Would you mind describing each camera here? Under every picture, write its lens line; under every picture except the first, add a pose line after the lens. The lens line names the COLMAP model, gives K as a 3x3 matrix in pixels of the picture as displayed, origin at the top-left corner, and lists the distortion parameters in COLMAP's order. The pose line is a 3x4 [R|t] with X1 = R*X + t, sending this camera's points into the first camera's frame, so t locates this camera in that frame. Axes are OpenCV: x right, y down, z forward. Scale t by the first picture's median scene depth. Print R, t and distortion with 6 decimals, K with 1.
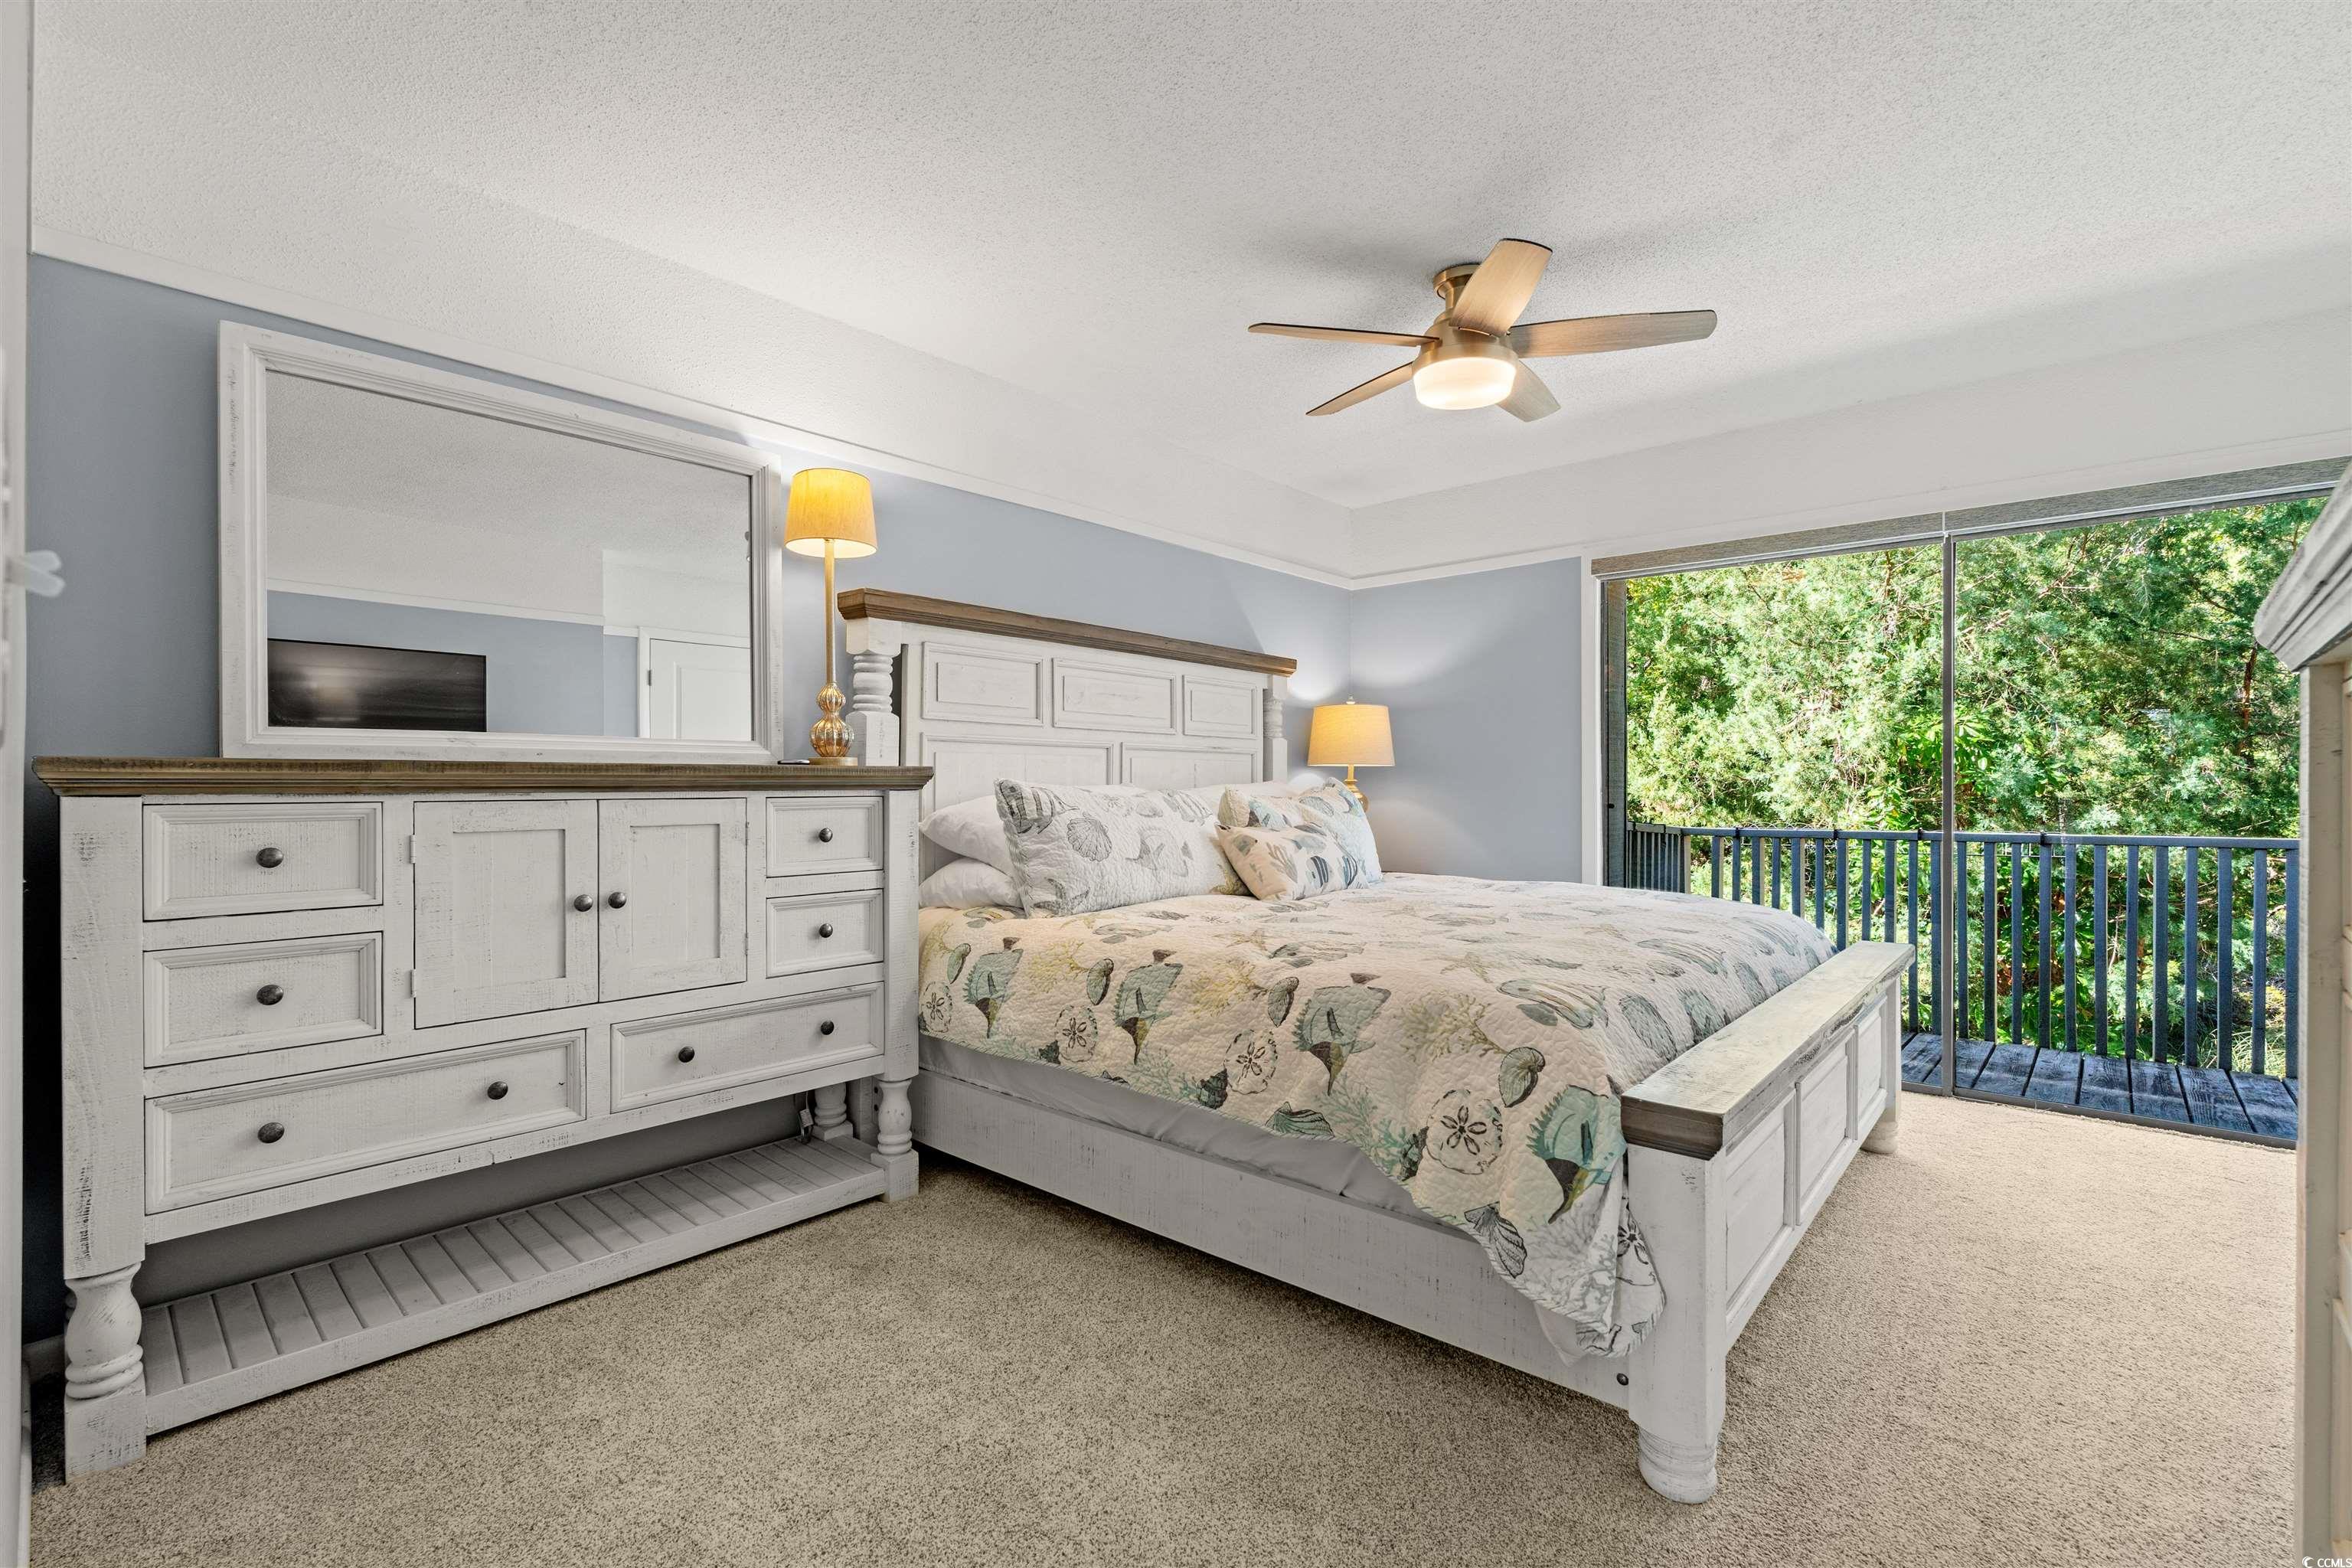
lens RADIAL K [[1026.8, 0, 1176.0], [0, 1026.8, 784.0], [0, 0, 1]] dist [-0.003113, -0.000499]
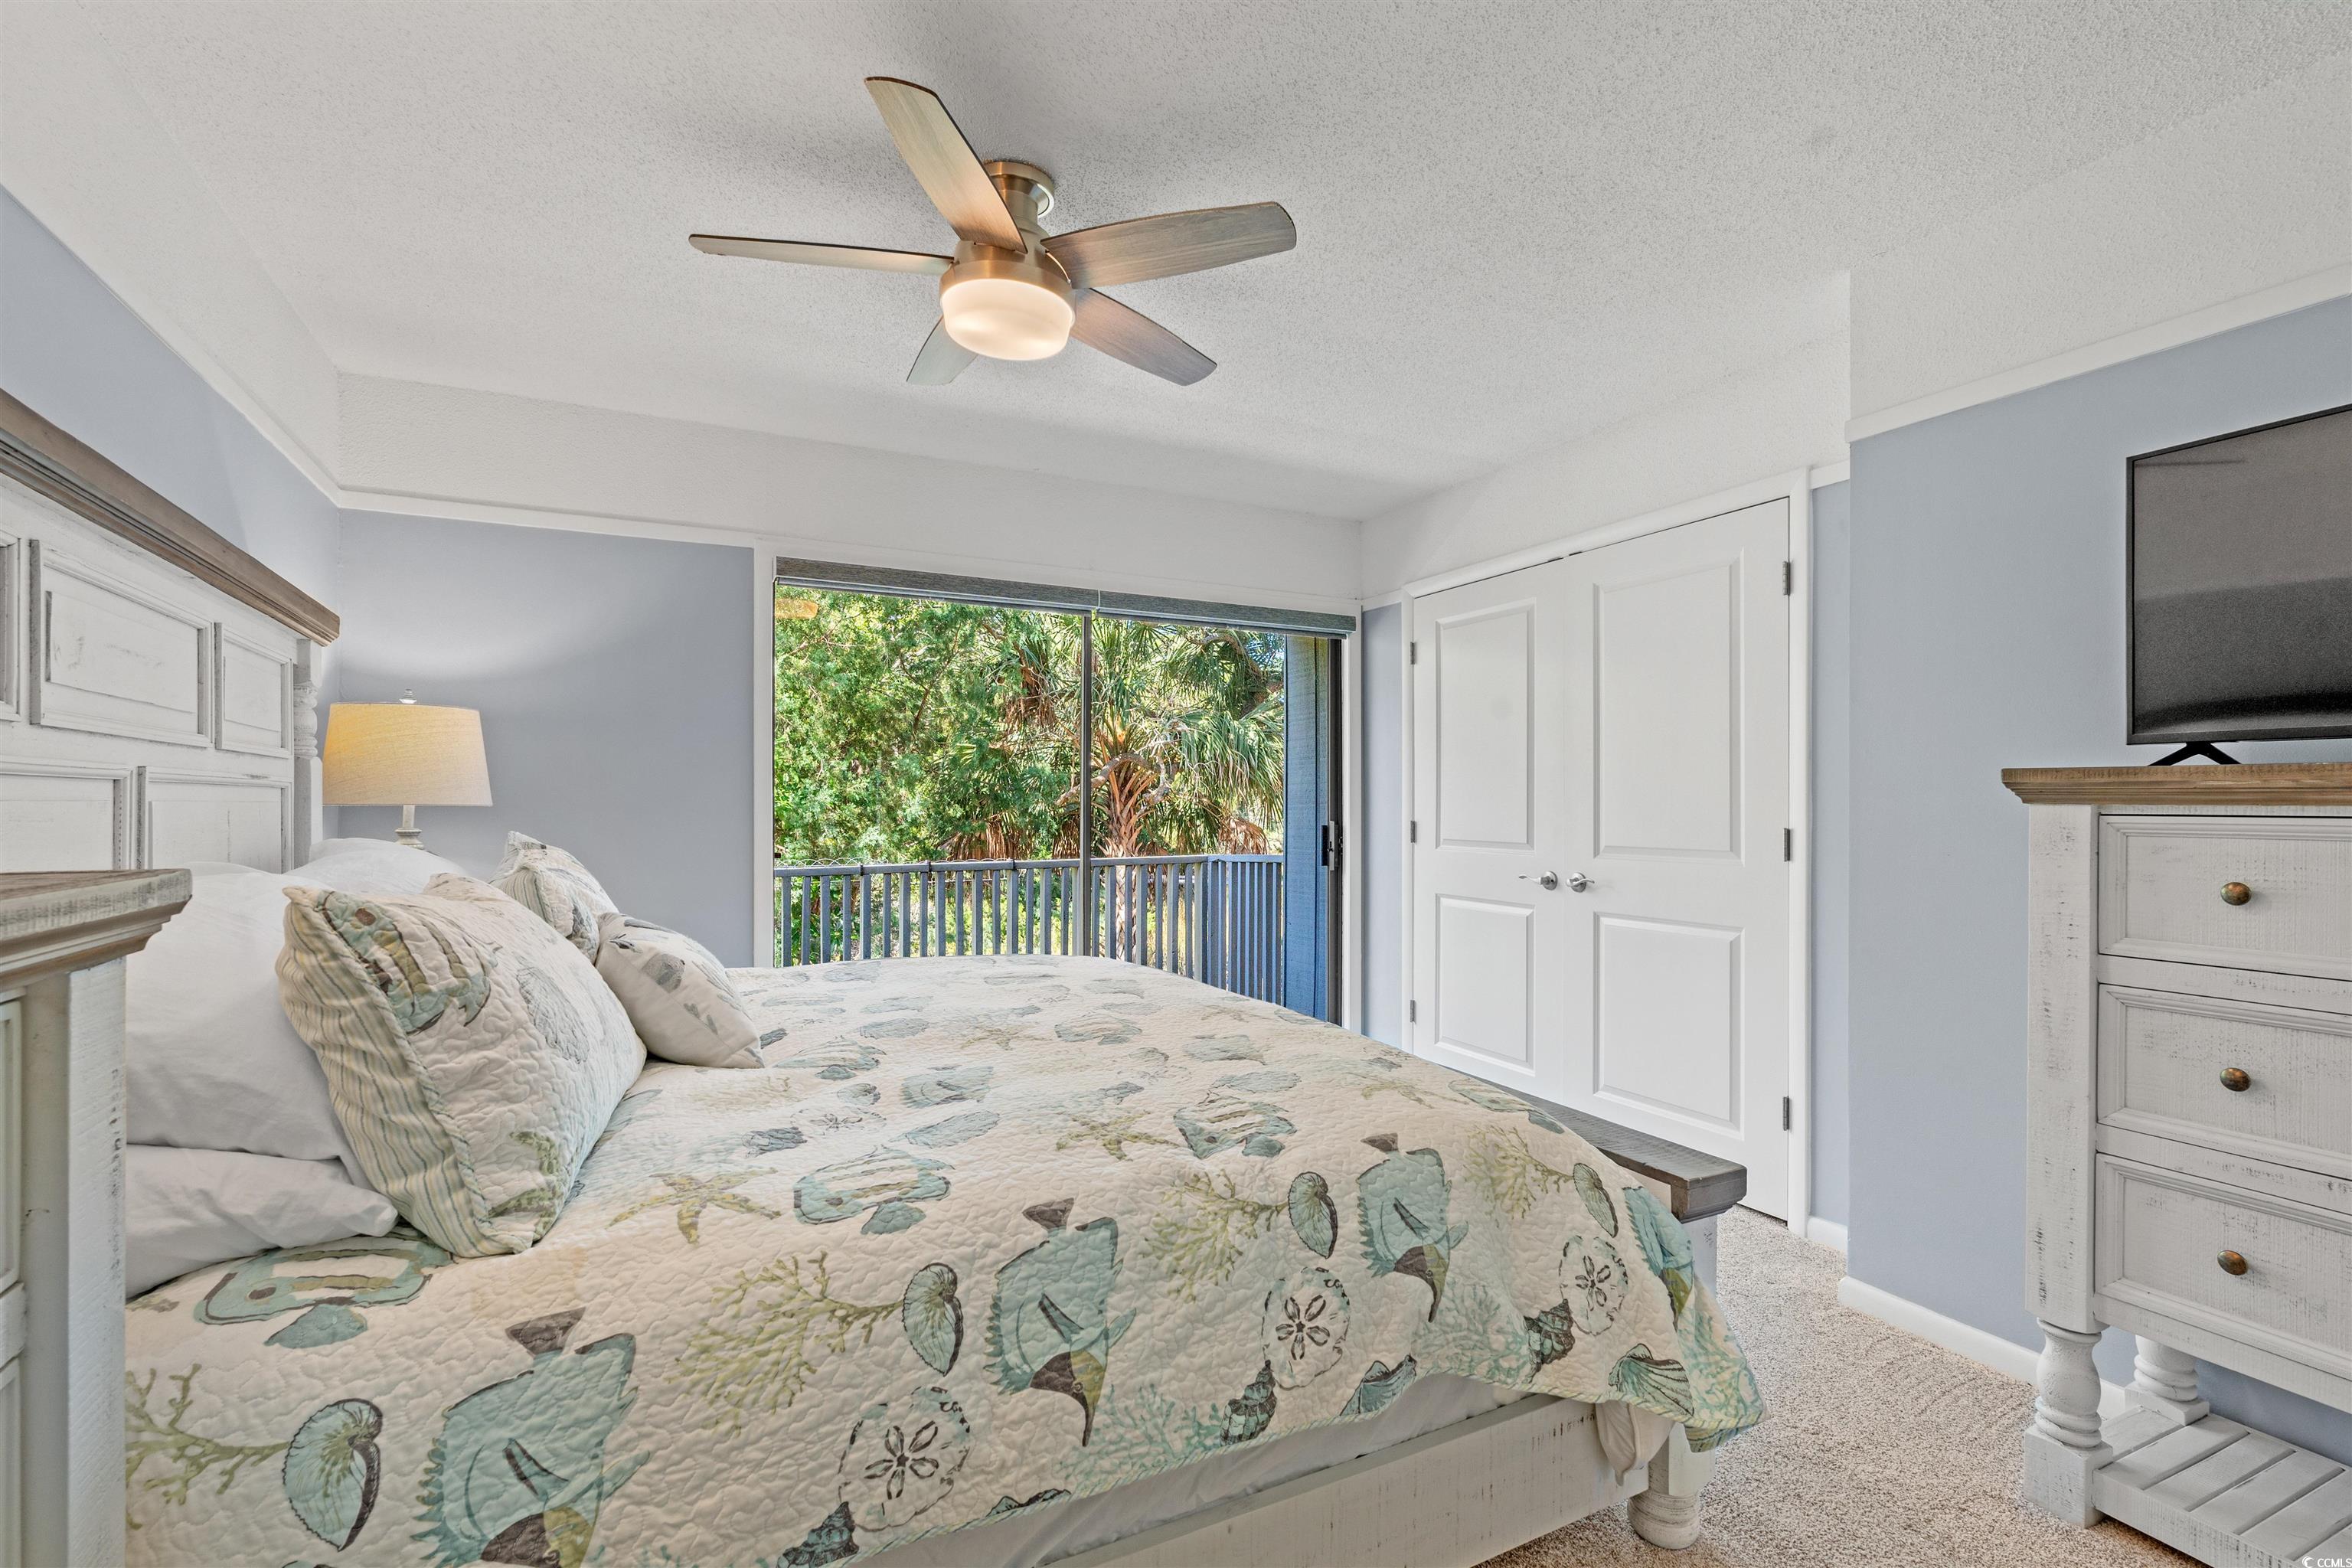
lens RADIAL K [[1062.2, 0, 1184.2], [0, 1062.2, 800.9], [0, 0, 1]] dist [-0.002048, -0.000238]
pose [[0.379063, 0.002371, 0.925368, -0.401138], [-0.003256, 0.999994, -0.001228, -0.036902], [-0.925365, -0.002547, 0.379069, 0.593331]]
